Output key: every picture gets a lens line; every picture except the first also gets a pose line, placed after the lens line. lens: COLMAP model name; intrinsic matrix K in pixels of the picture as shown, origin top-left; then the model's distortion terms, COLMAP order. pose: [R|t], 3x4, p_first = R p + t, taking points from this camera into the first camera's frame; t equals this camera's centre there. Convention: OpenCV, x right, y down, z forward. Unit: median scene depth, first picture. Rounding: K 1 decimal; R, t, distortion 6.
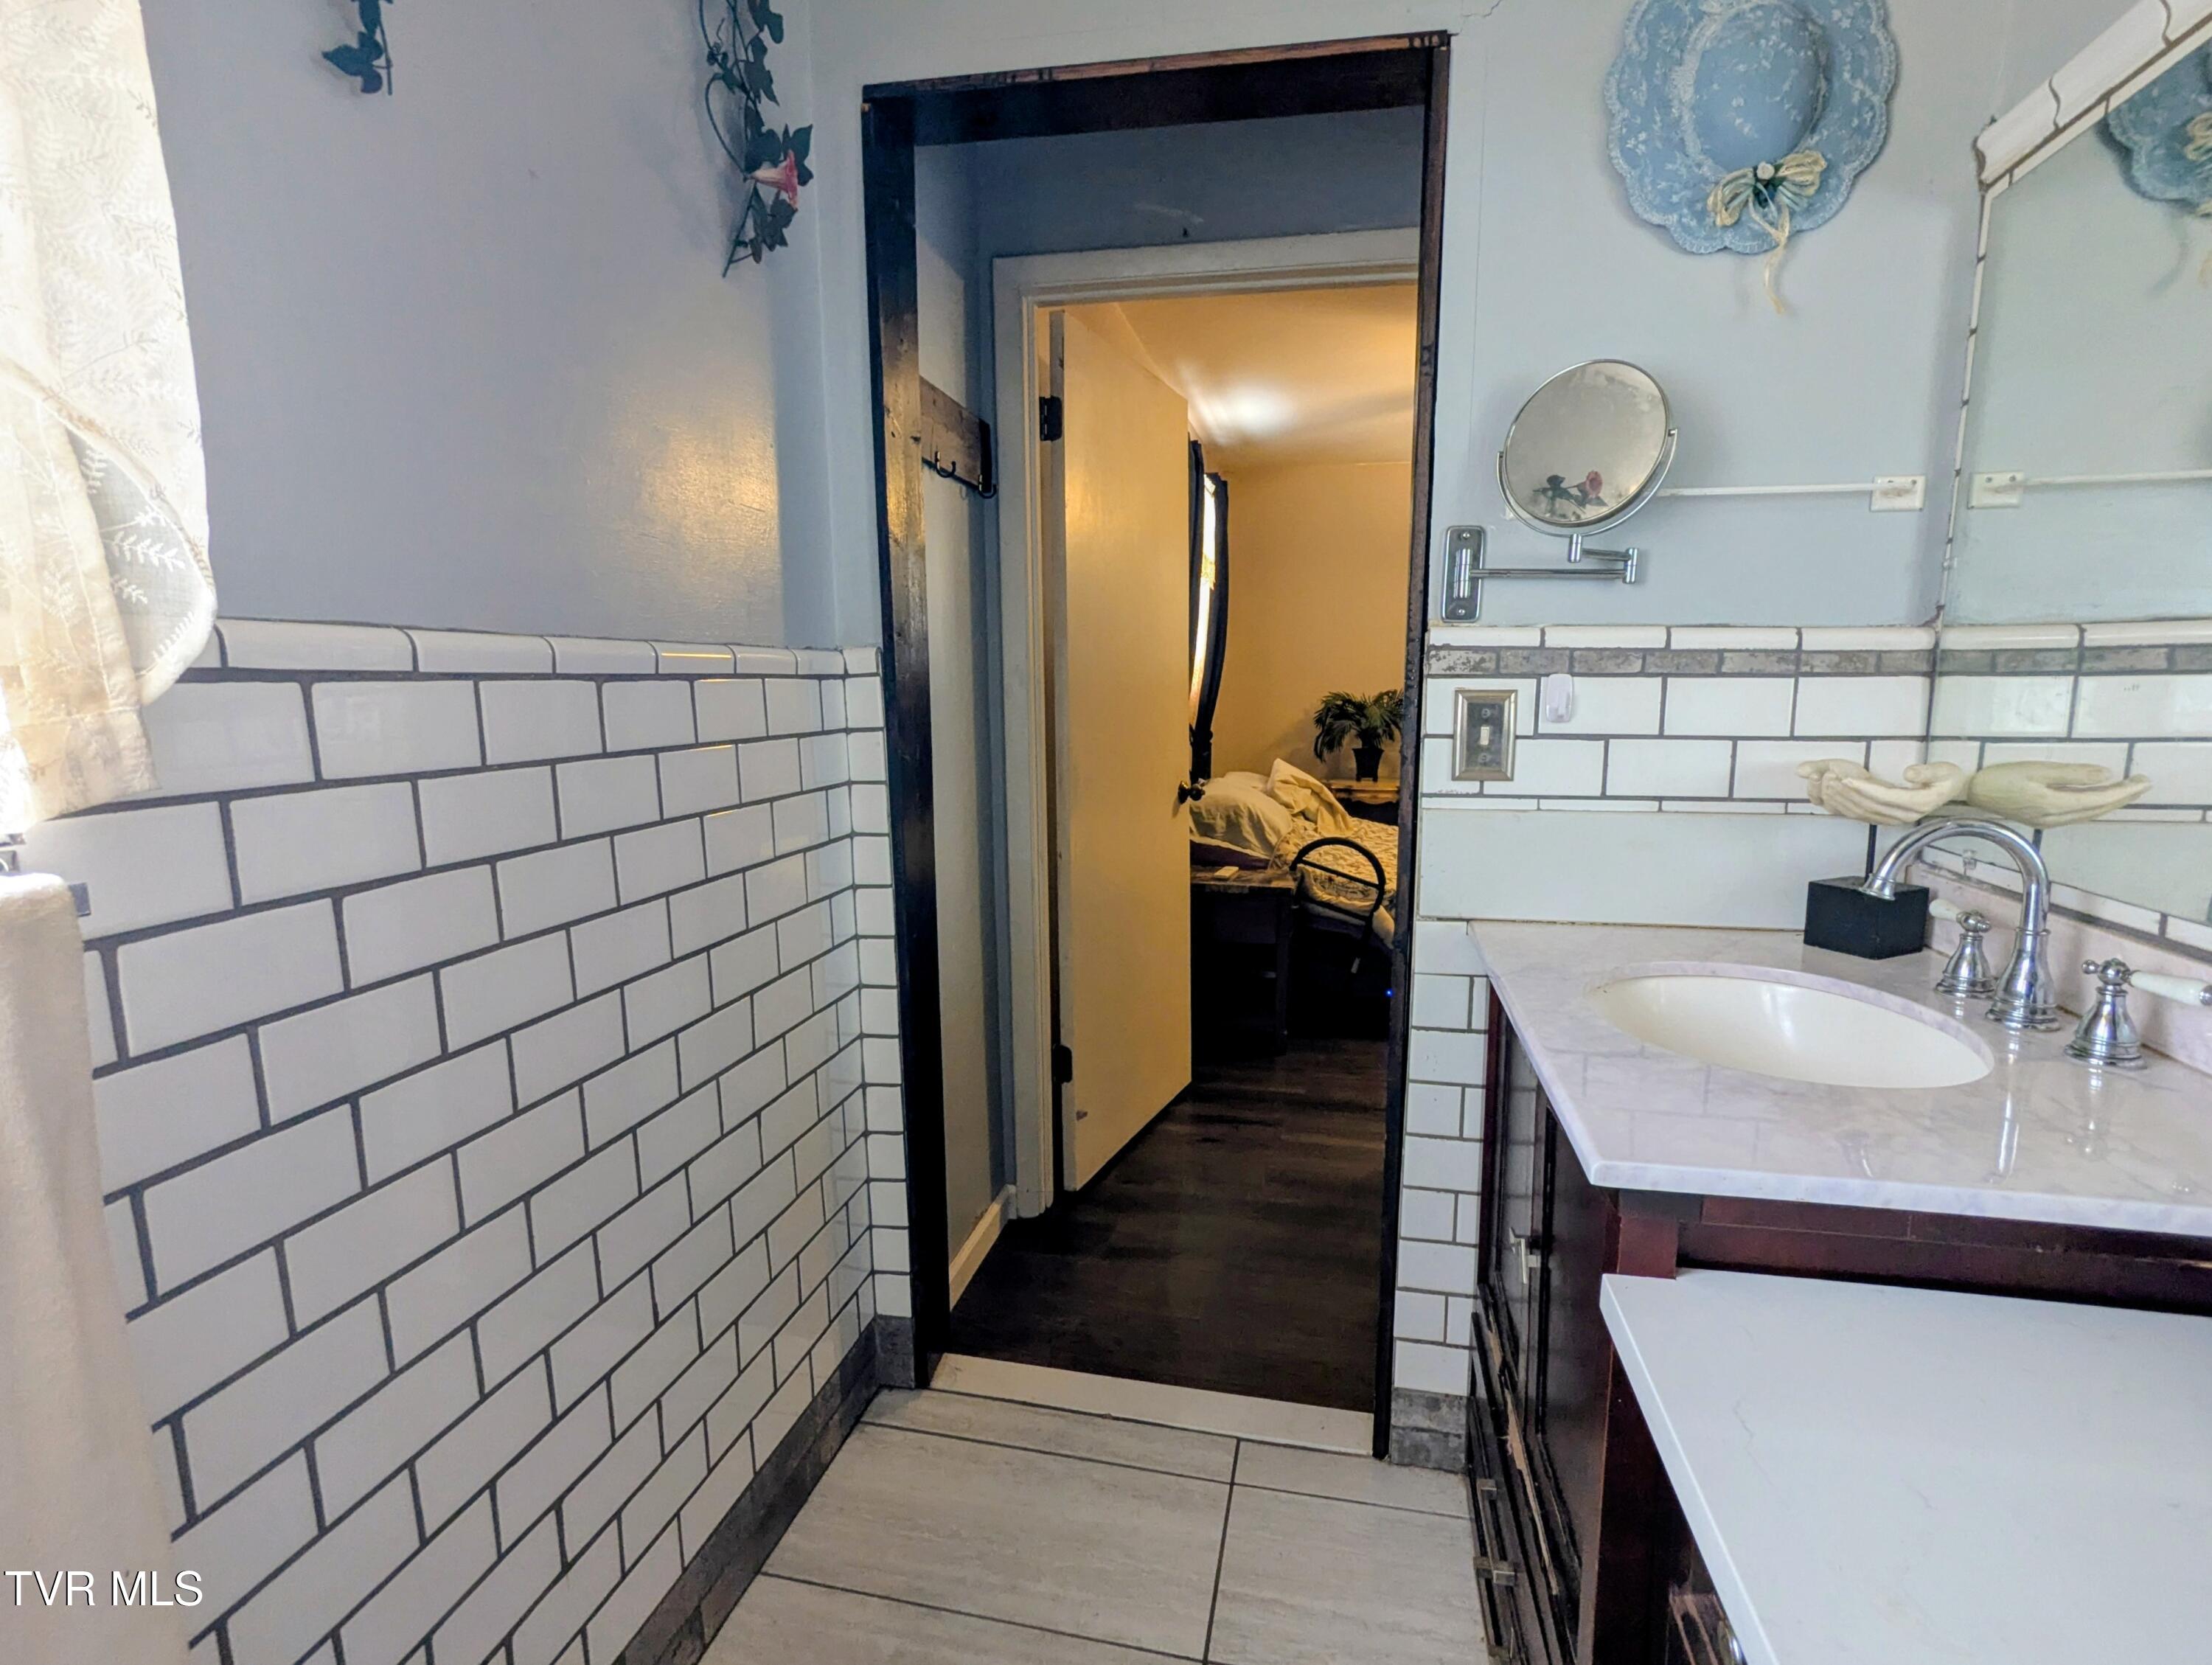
lens RADIAL K [[1075.6, 0, 1106.0], [0, 1075.6, 832.5], [0, 0, 1]] dist [0.000643, 0.000189]
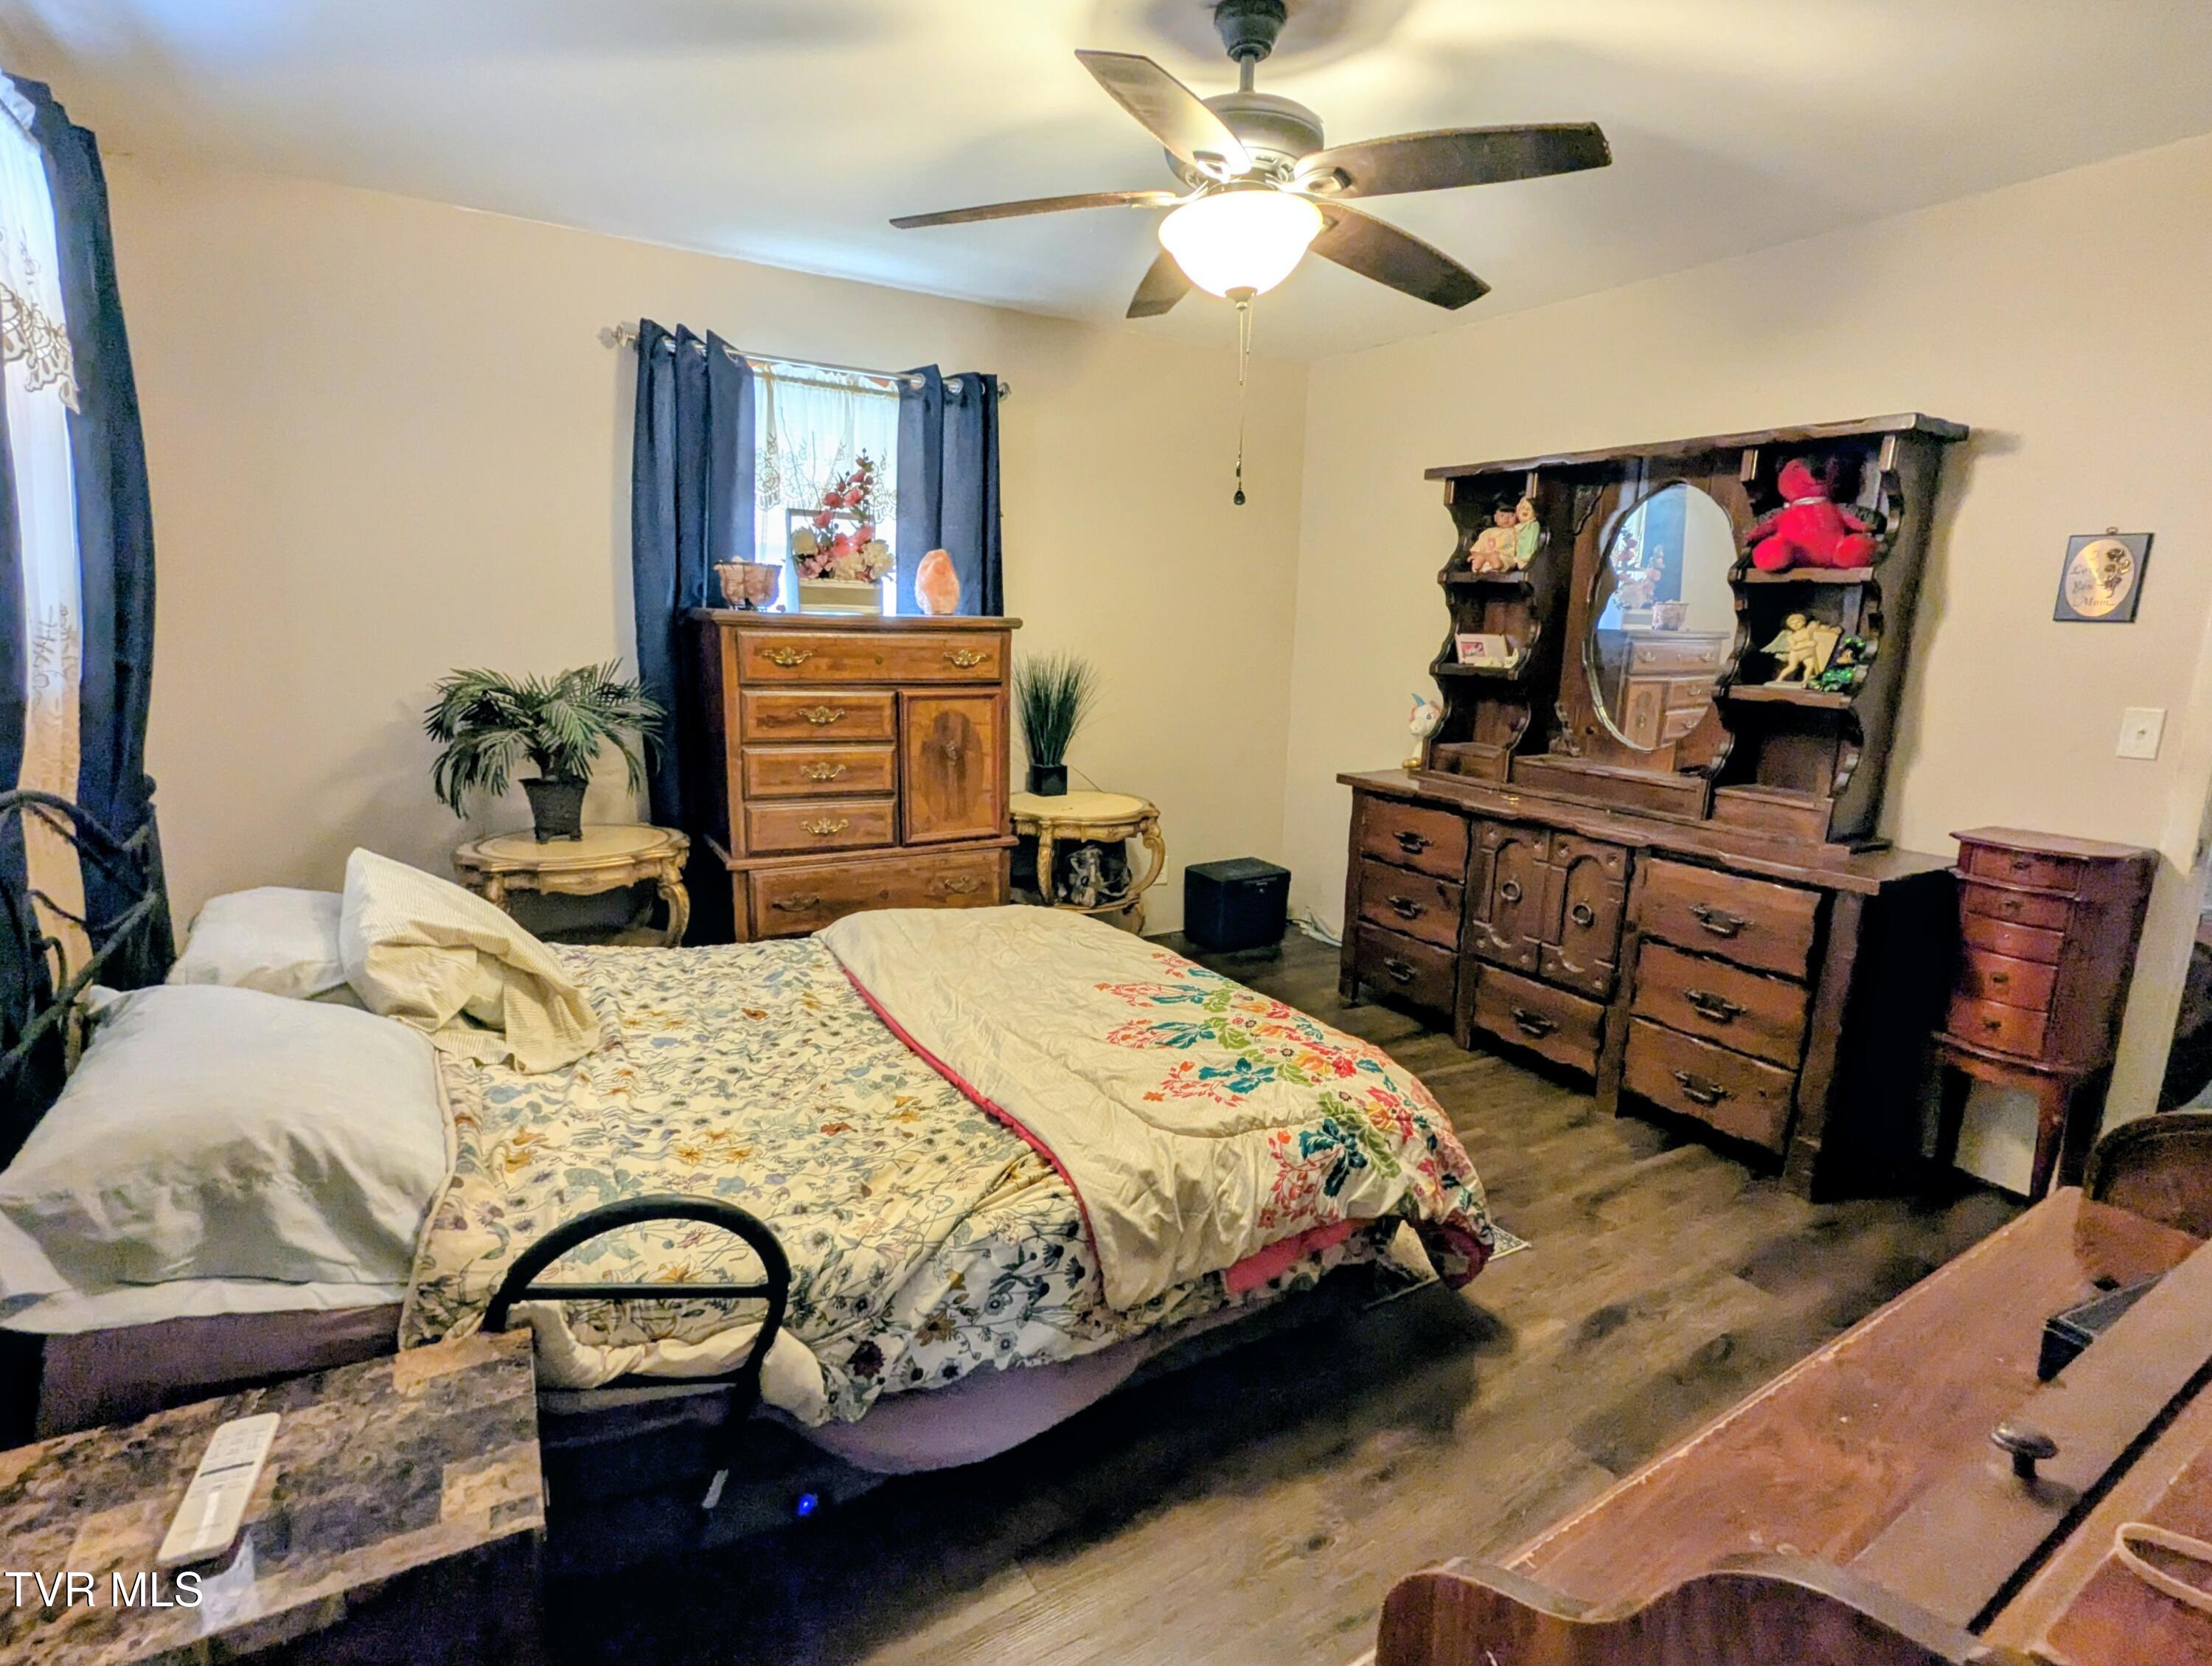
lens RADIAL K [[1075.7, 0, 1106.0], [0, 1075.7, 833.0], [0, 0, 1]] dist [0.000643, 0.000189]
pose [[0.707785, -0.115918, 0.696853, 0.094441], [0.071336, 0.993131, 0.092748, -0.117861], [-0.702817, -0.015935, 0.711192, 0.630720]]
